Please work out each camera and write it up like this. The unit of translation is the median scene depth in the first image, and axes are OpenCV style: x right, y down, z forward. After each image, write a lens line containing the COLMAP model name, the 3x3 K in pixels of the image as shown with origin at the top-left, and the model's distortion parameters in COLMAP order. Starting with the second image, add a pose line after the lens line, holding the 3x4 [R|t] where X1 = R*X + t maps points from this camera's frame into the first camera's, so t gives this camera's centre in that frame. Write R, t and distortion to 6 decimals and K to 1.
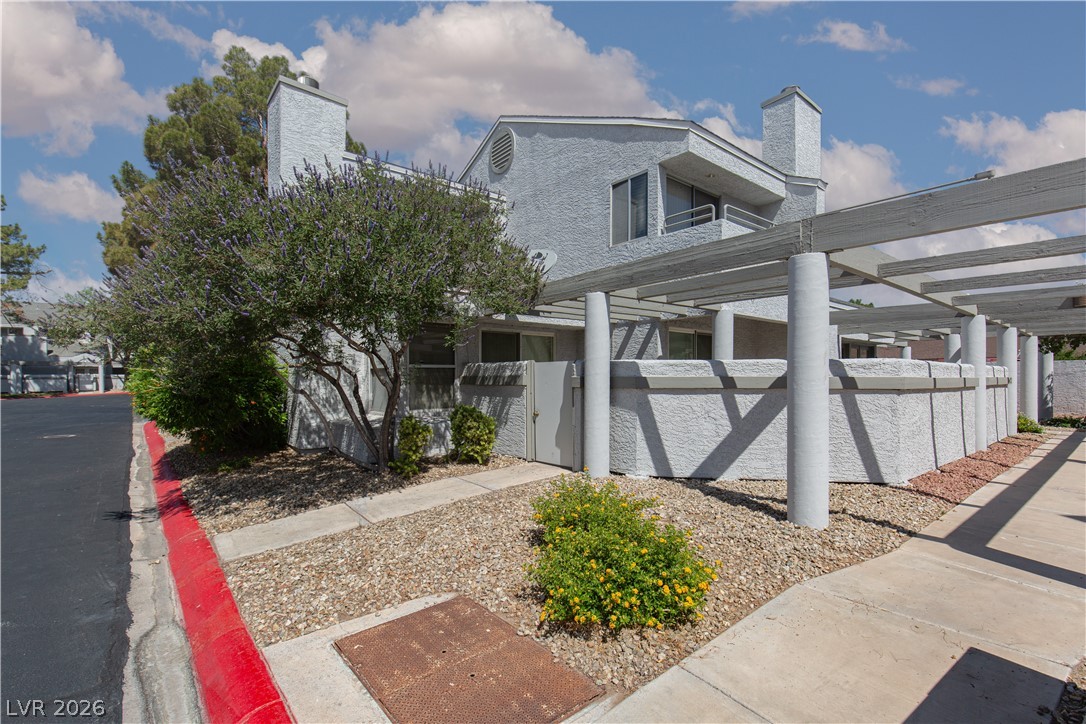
lens RADIAL K [[492.4, 0, 544.2], [0, 492.4, 367.1], [0, 0, 1]] dist [0.010185, -0.001510]
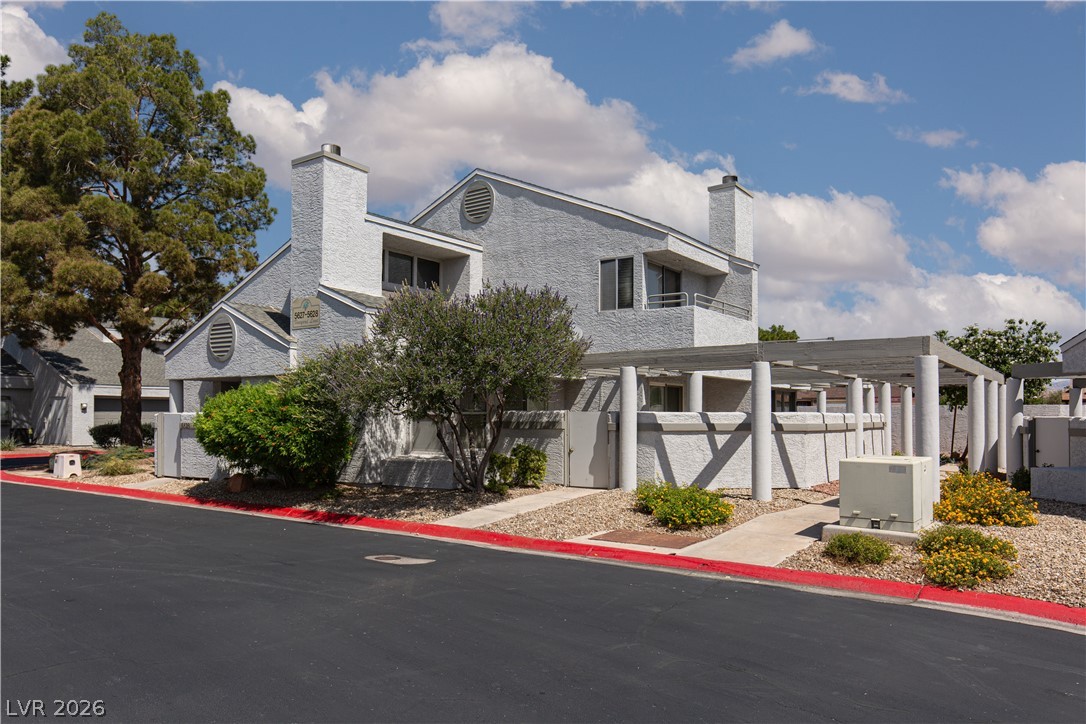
lens RADIAL K [[757.1, 0, 542.3], [0, 757.1, 364.9], [0, 0, 1]] dist [0.010616, 0.005463]
pose [[0.965728, 0.020463, 0.258750, -0.554989], [-0.008739, 0.998886, -0.046382, -0.035714], [-0.259411, 0.042531, 0.964830, -0.858203]]
